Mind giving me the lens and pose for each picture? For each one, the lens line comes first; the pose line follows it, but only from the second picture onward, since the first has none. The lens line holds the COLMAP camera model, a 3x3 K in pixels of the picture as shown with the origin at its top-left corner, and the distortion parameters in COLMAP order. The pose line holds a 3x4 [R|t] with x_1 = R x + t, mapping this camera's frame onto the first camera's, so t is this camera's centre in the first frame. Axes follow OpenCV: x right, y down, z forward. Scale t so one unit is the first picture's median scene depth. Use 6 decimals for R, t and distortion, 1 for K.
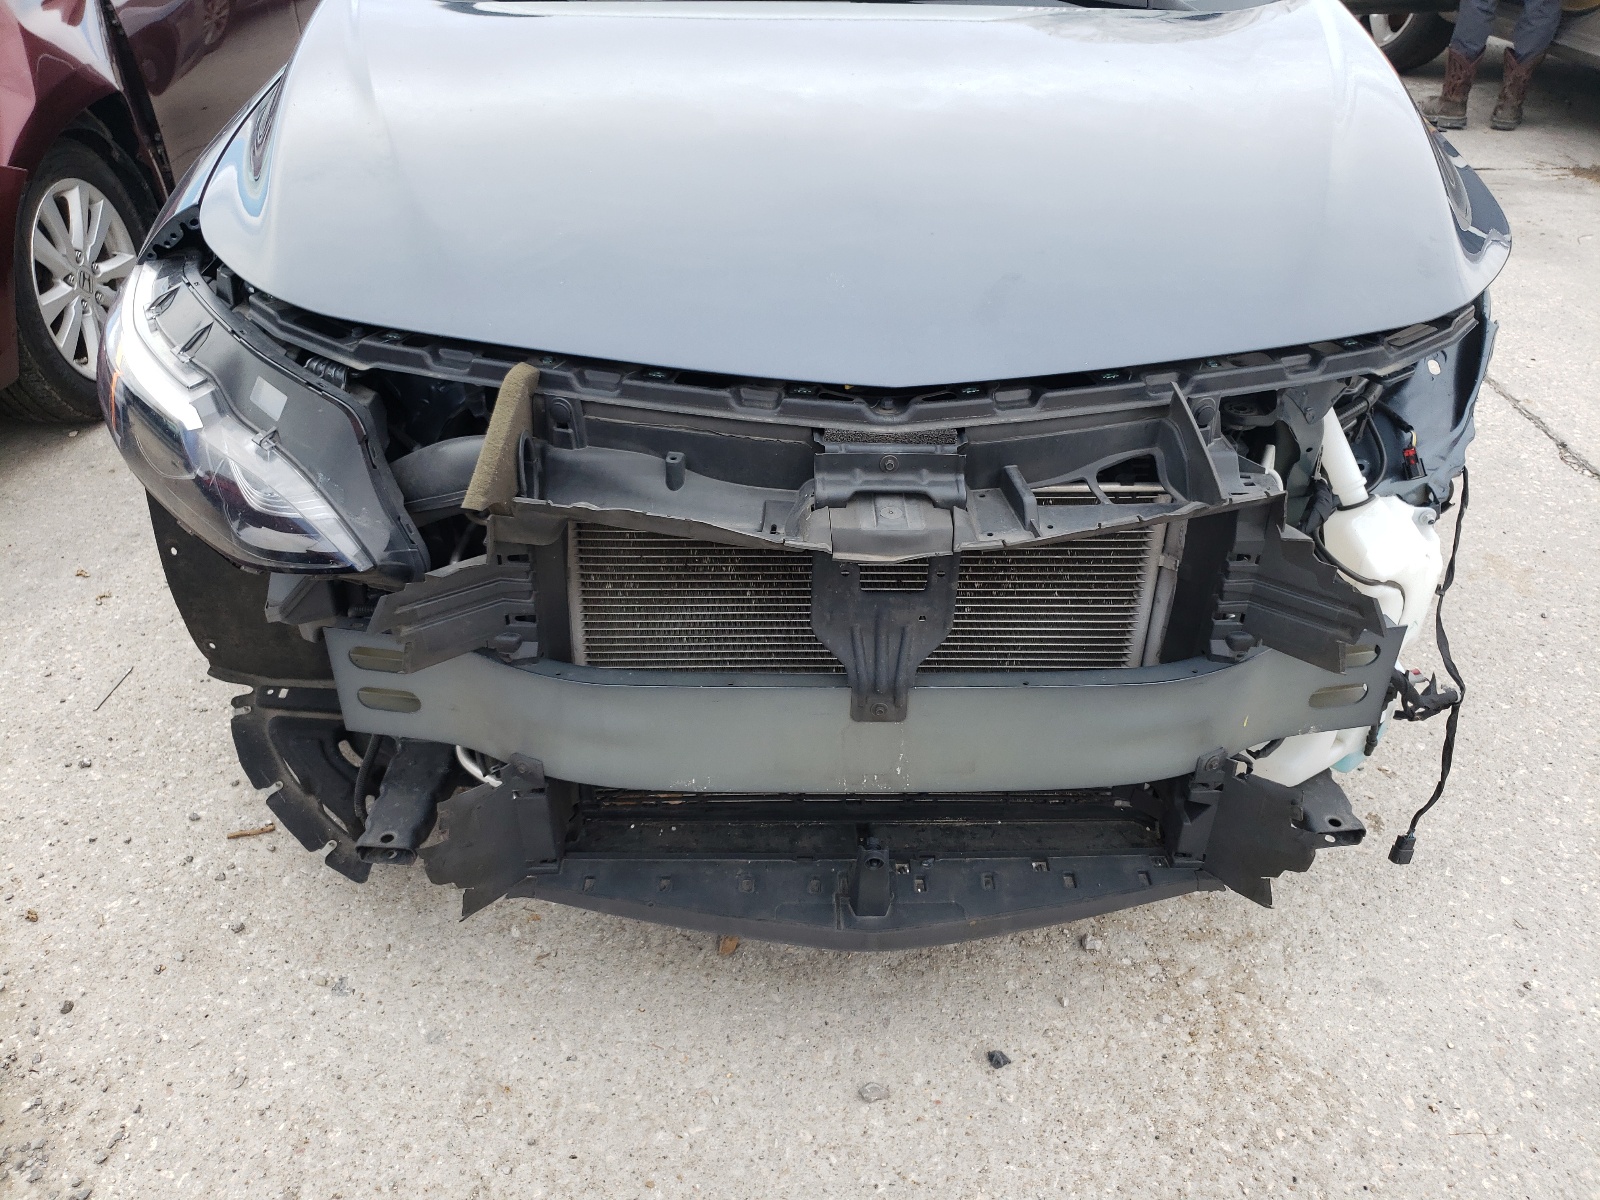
lens RADIAL K [[1386.1, 0, 800.0], [0, 1386.1, 600.0], [0, 0, 1]] dist [-0.007780, 0.013658]
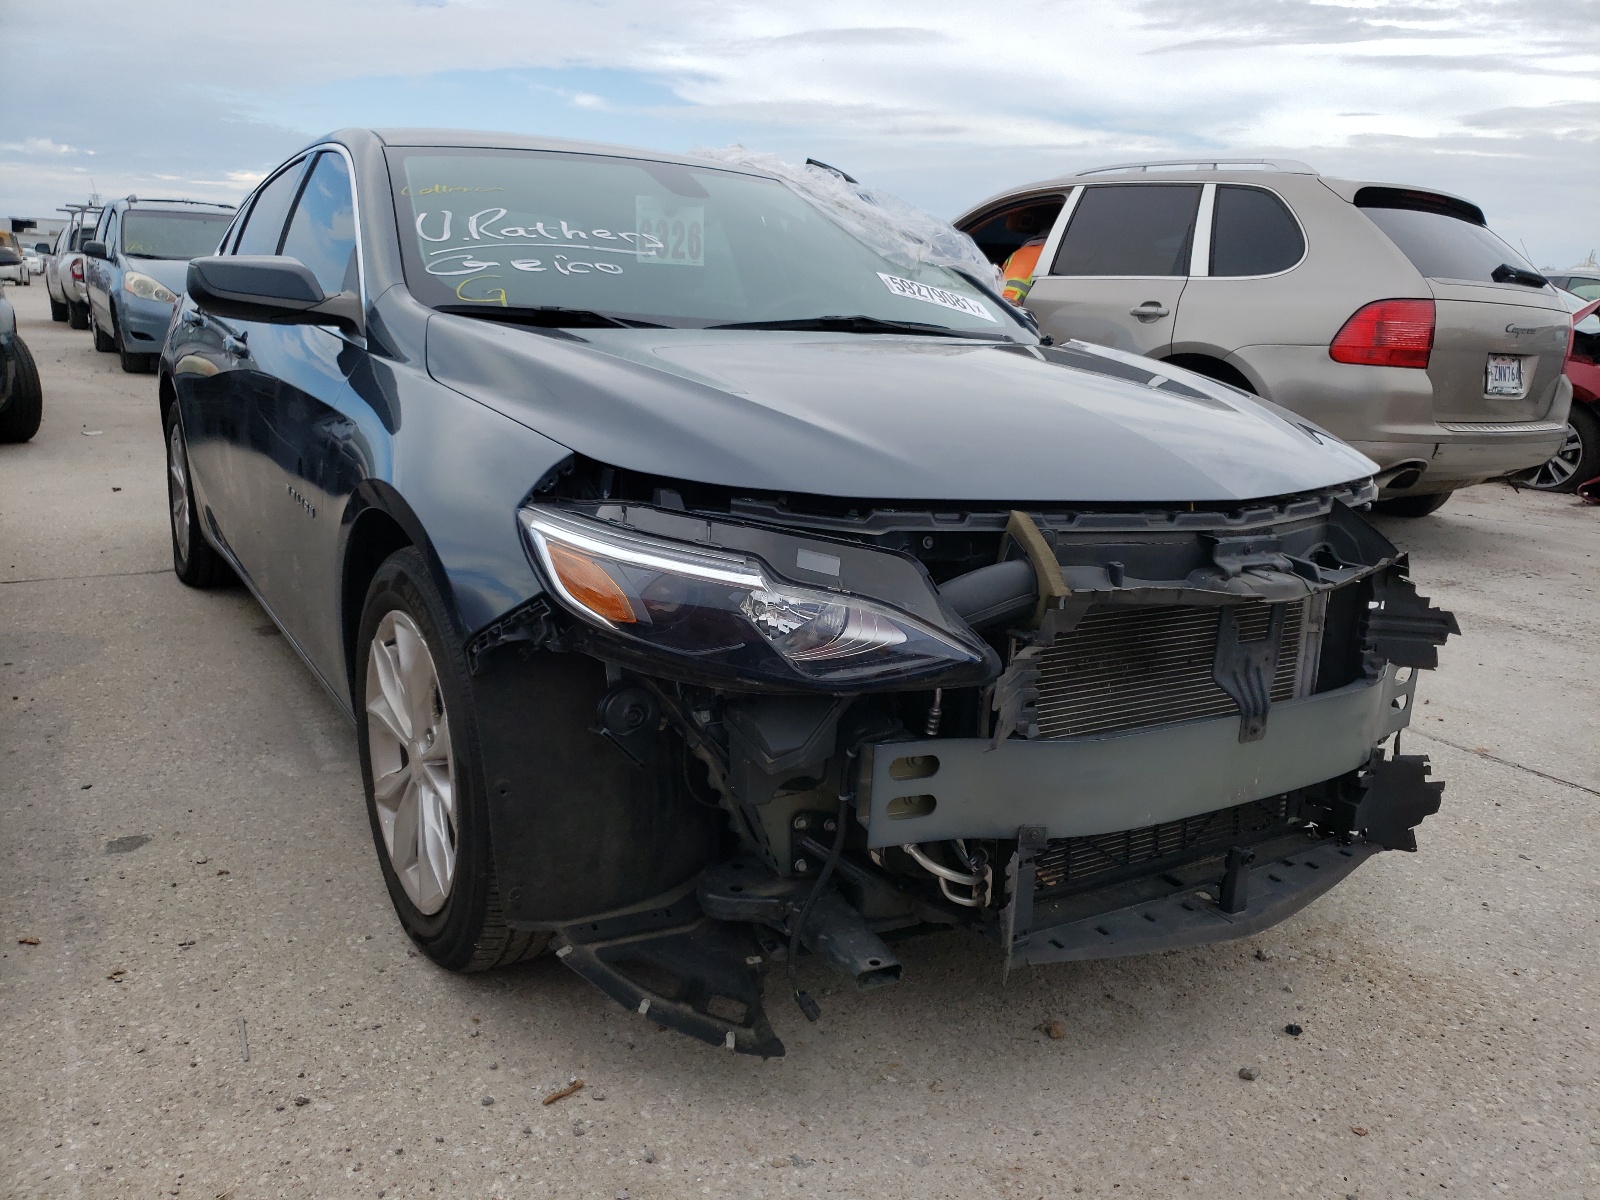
lens RADIAL K [[1386.1, 0, 800.0], [0, 1386.1, 600.0], [0, 0, 1]] dist [-0.007780, 0.013658]
pose [[0.834218, -0.080140, 0.545581, -1.010769], [0.258476, 0.930790, -0.258498, 0.187747], [-0.487105, 0.356663, 0.797195, 0.047171]]
